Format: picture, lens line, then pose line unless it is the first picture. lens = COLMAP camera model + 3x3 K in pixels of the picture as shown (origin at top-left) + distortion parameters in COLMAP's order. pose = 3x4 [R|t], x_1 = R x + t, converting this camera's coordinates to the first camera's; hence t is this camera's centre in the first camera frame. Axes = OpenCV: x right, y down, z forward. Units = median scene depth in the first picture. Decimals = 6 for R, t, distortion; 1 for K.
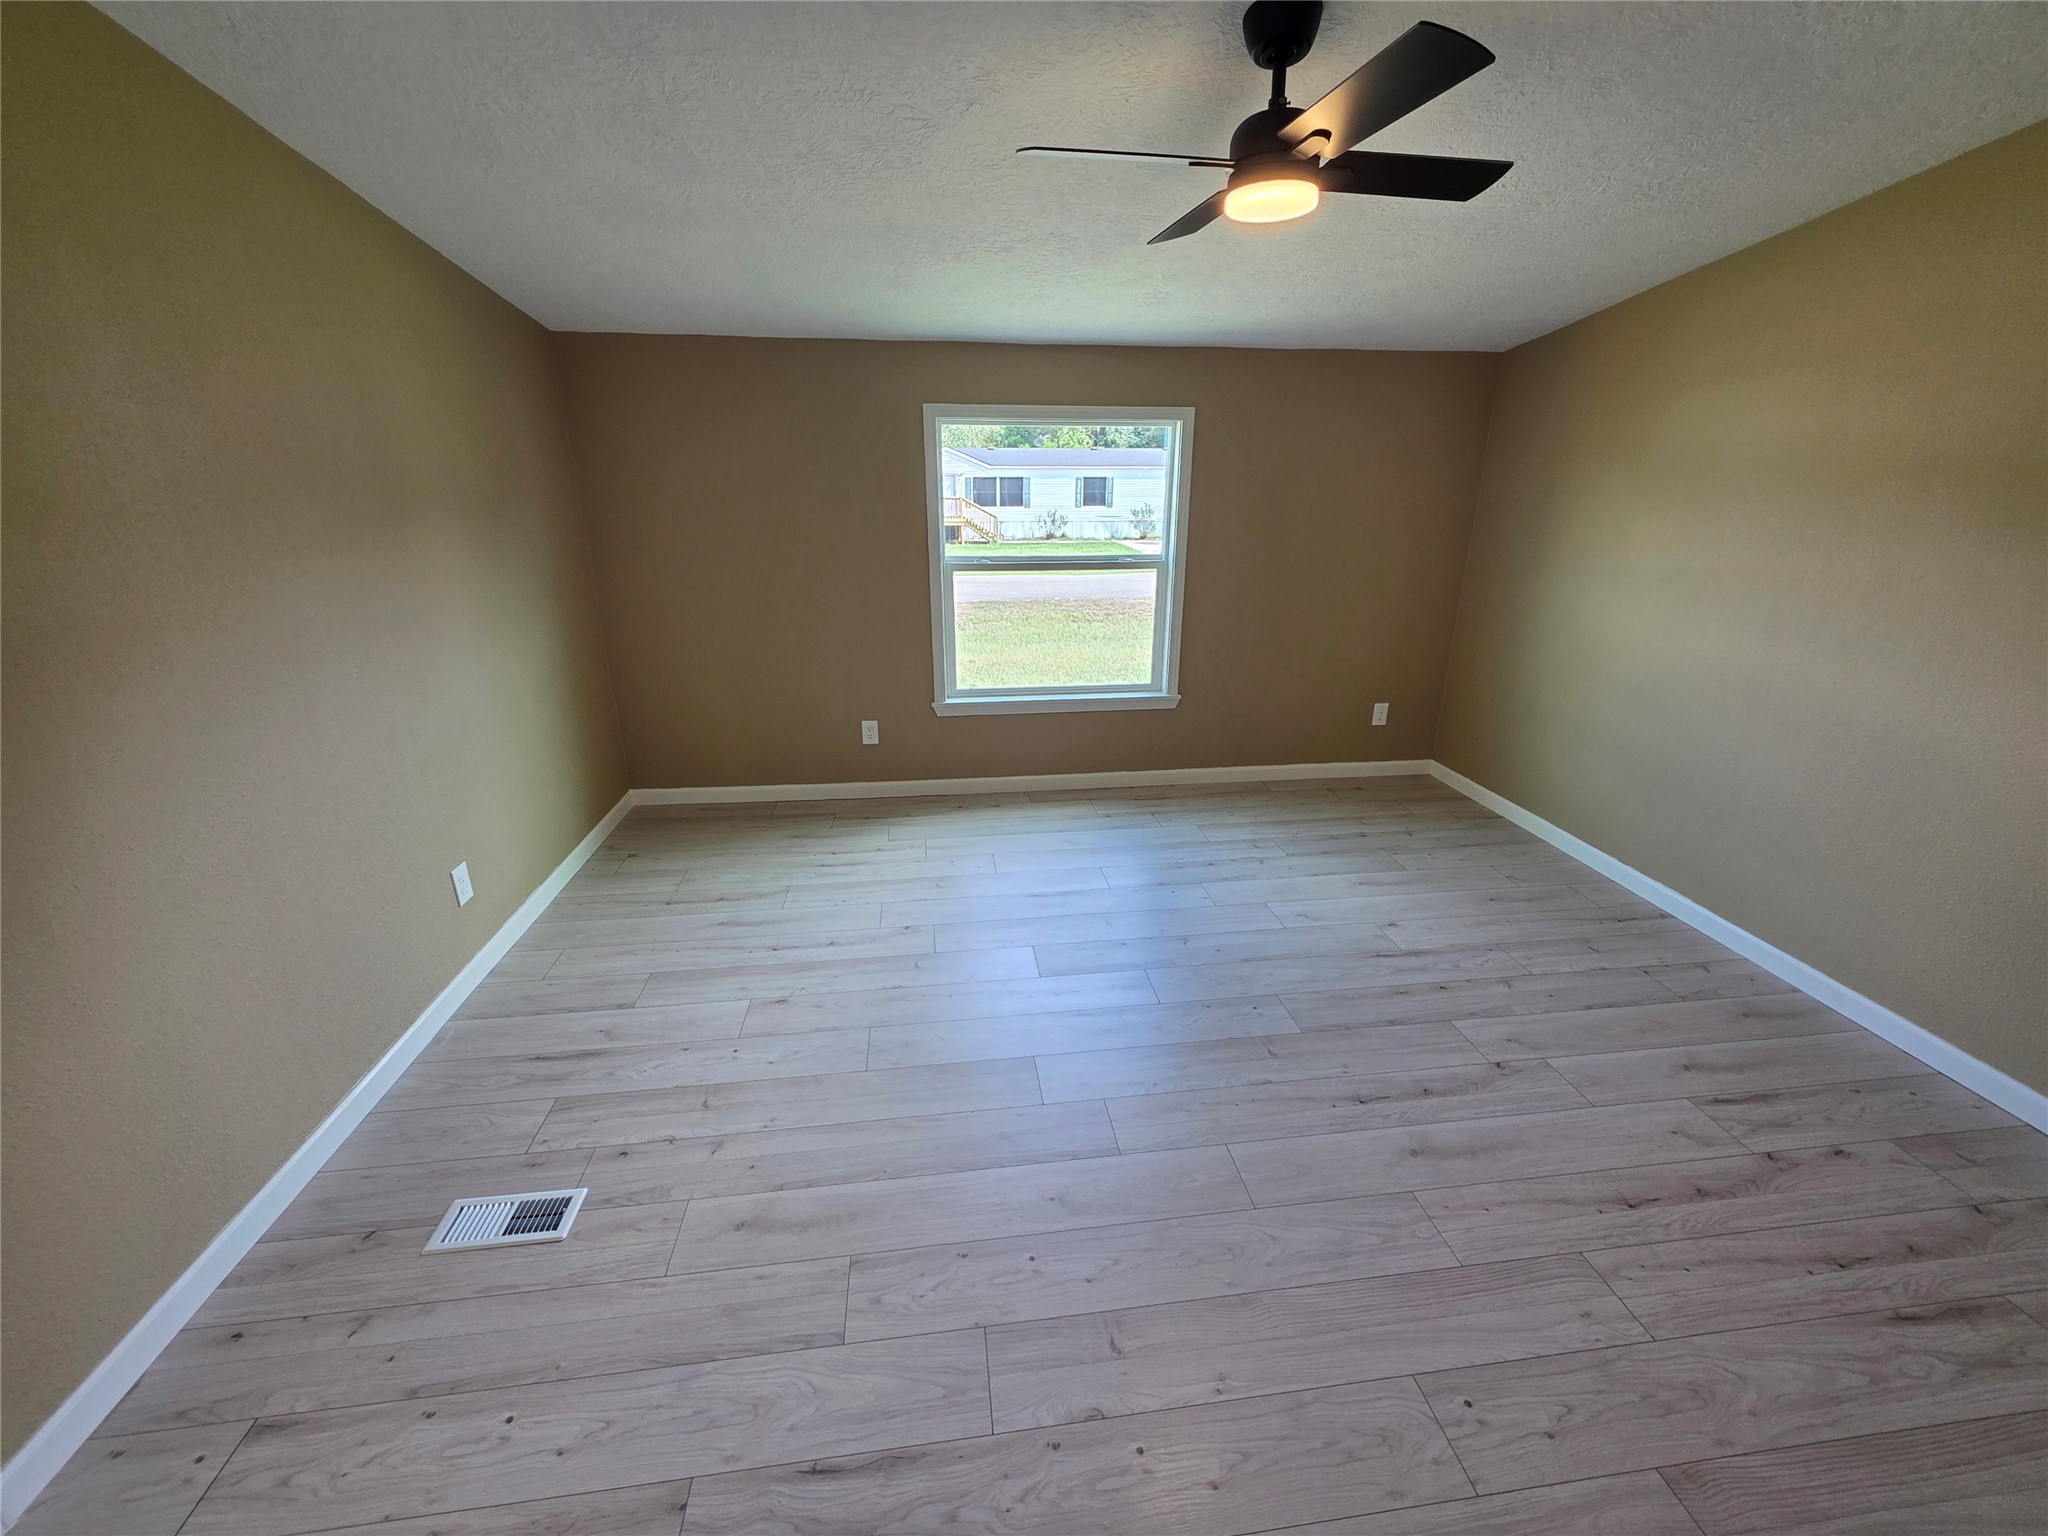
lens RADIAL K [[819.9, 0, 1034.0], [0, 819.9, 762.0], [0, 0, 1]] dist [0.001855, 0.000069]
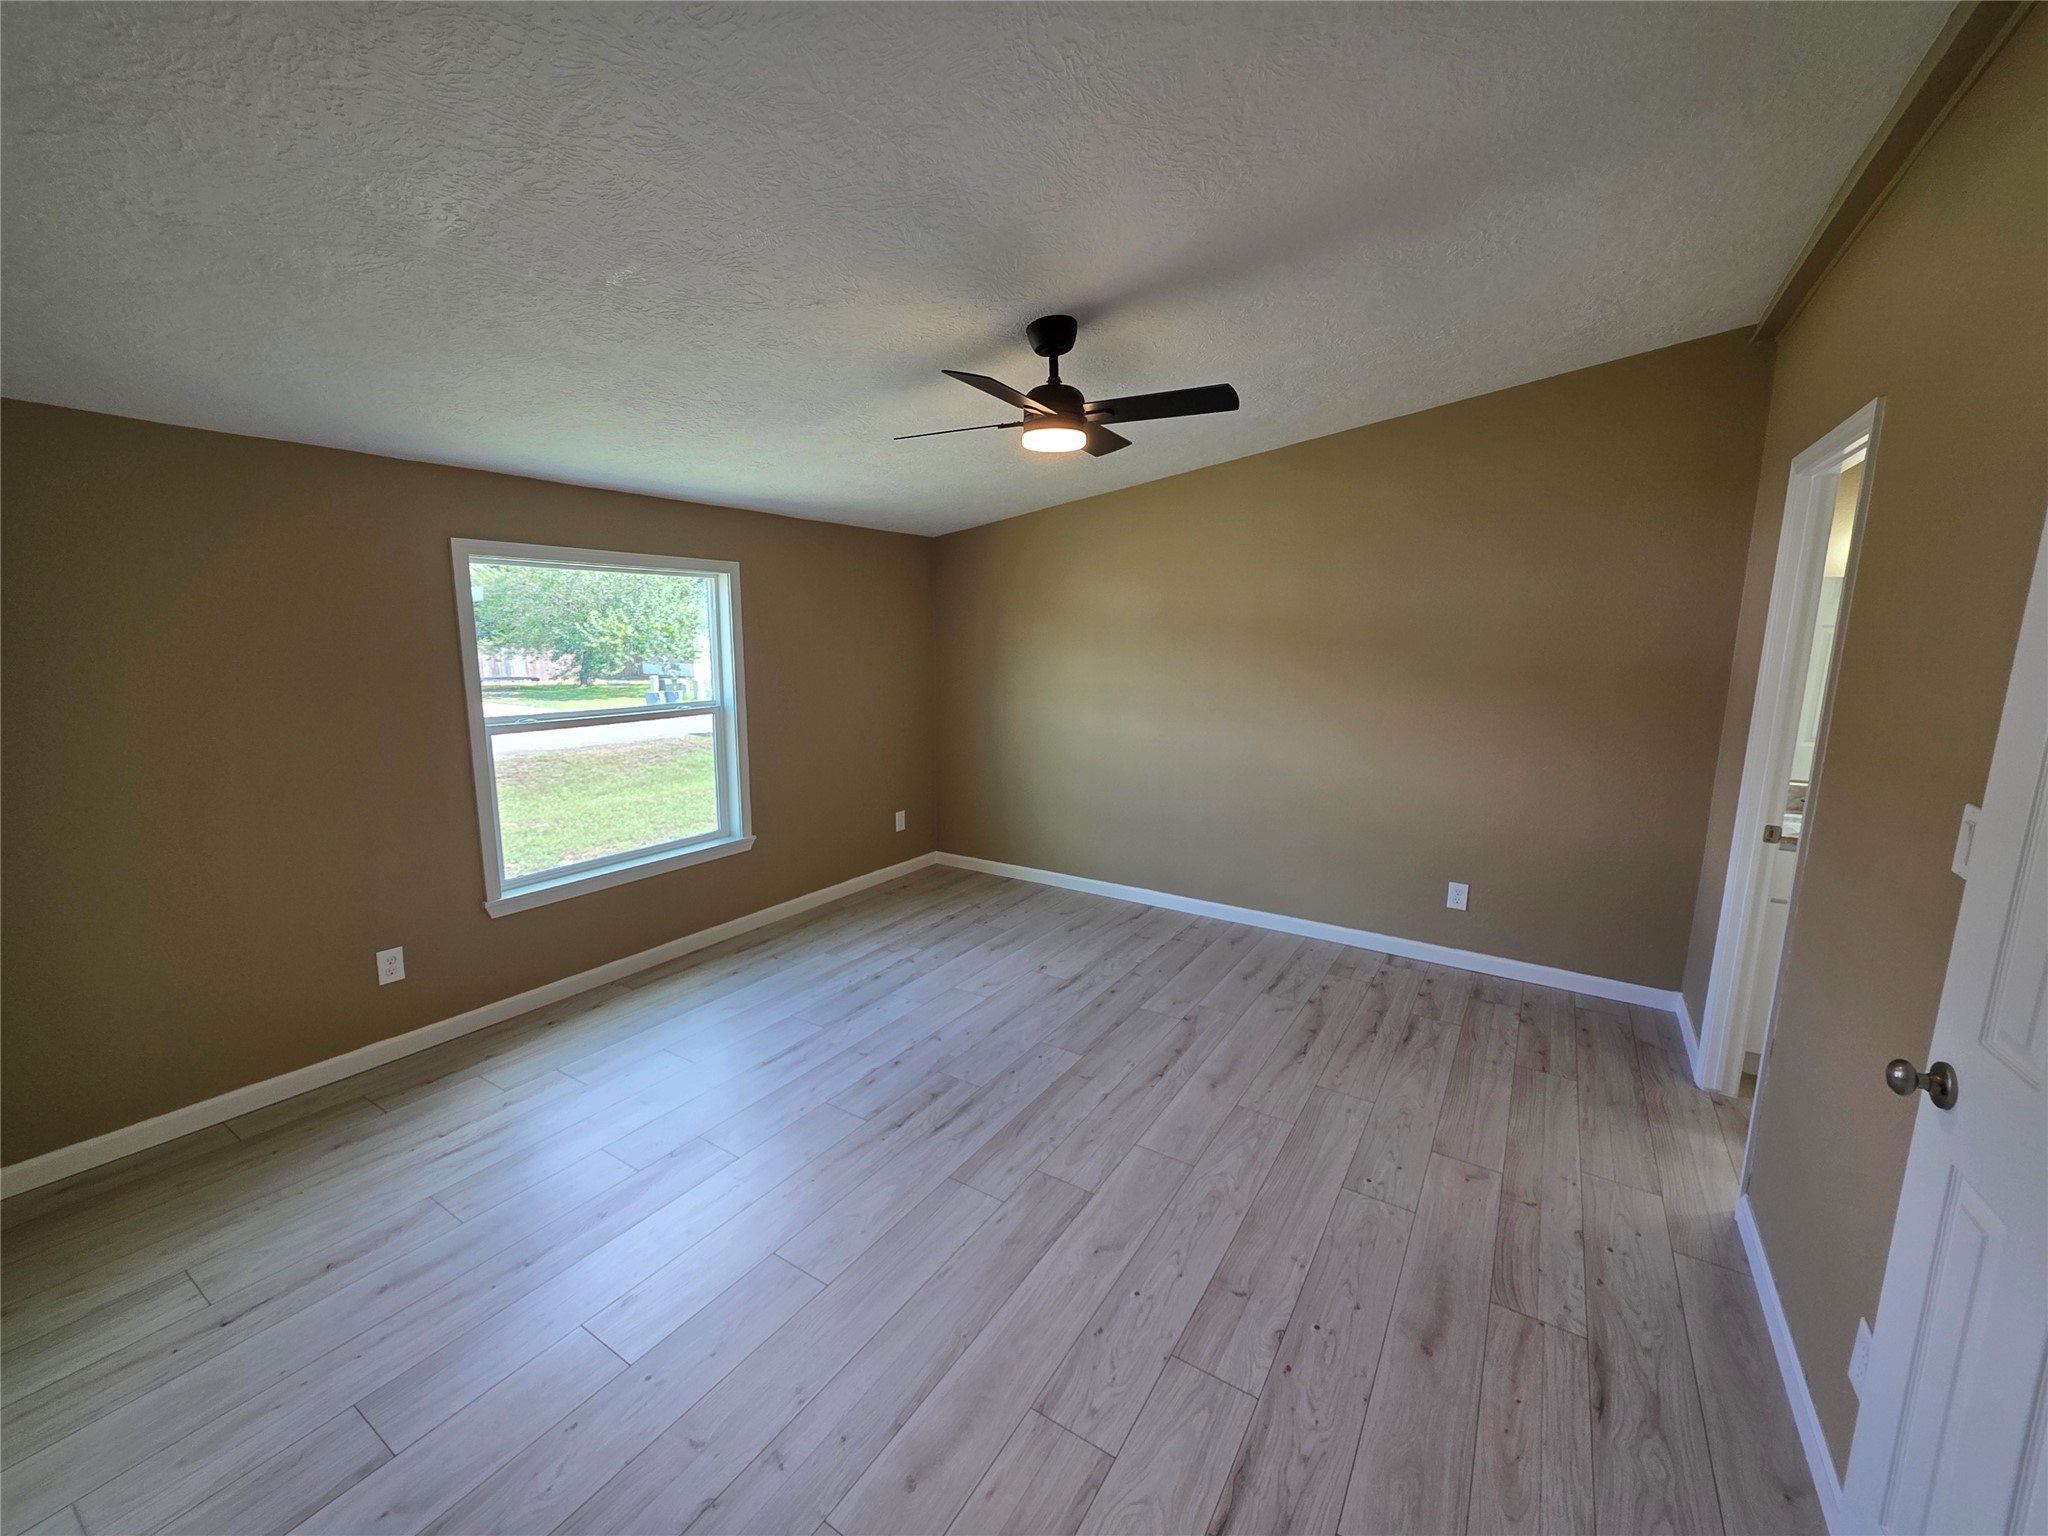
lens RADIAL K [[819.9, 0, 1033.5], [0, 819.9, 763.0], [0, 0, 1]] dist [0.001855, 0.000069]
pose [[0.642098, -0.120510, 0.757092, -0.546561], [0.247807, 0.967177, -0.056218, -0.042501], [-0.725467, 0.223710, 0.650885, 0.136581]]
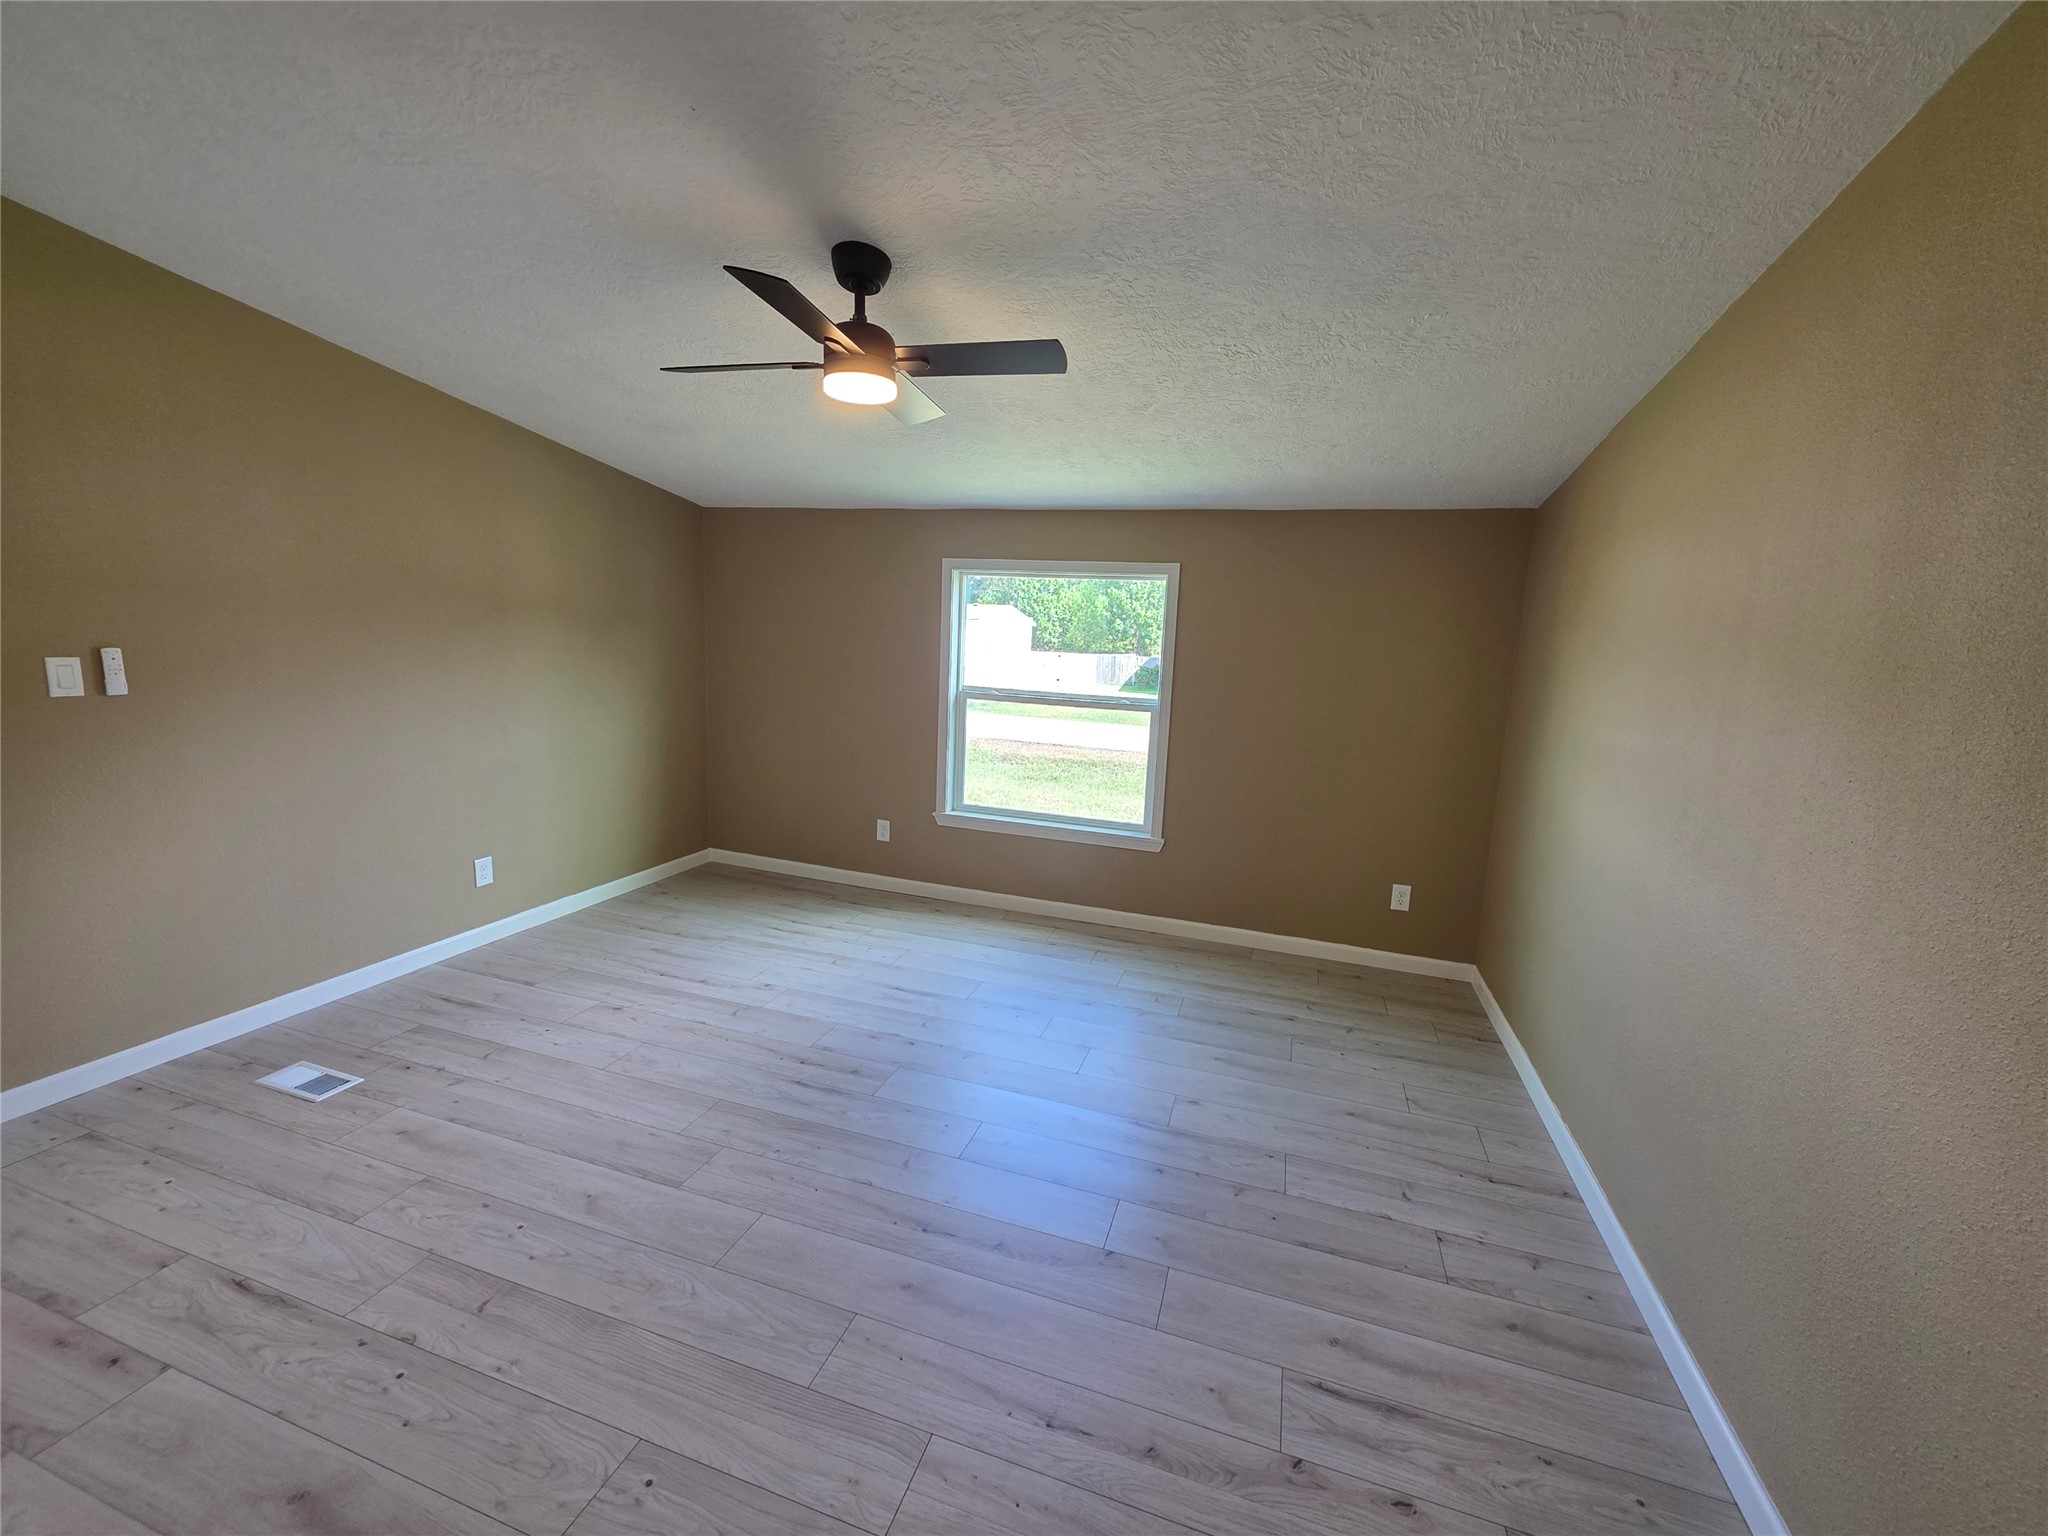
lens RADIAL K [[819.9, 0, 1039.5], [0, 819.9, 762.6], [0, 0, 1]] dist [0.001855, 0.000069]
pose [[0.905084, 0.107041, -0.411539, 0.689145], [-0.182083, 0.972143, -0.147596, 0.001103], [0.384276, 0.208521, 0.899362, 0.062302]]
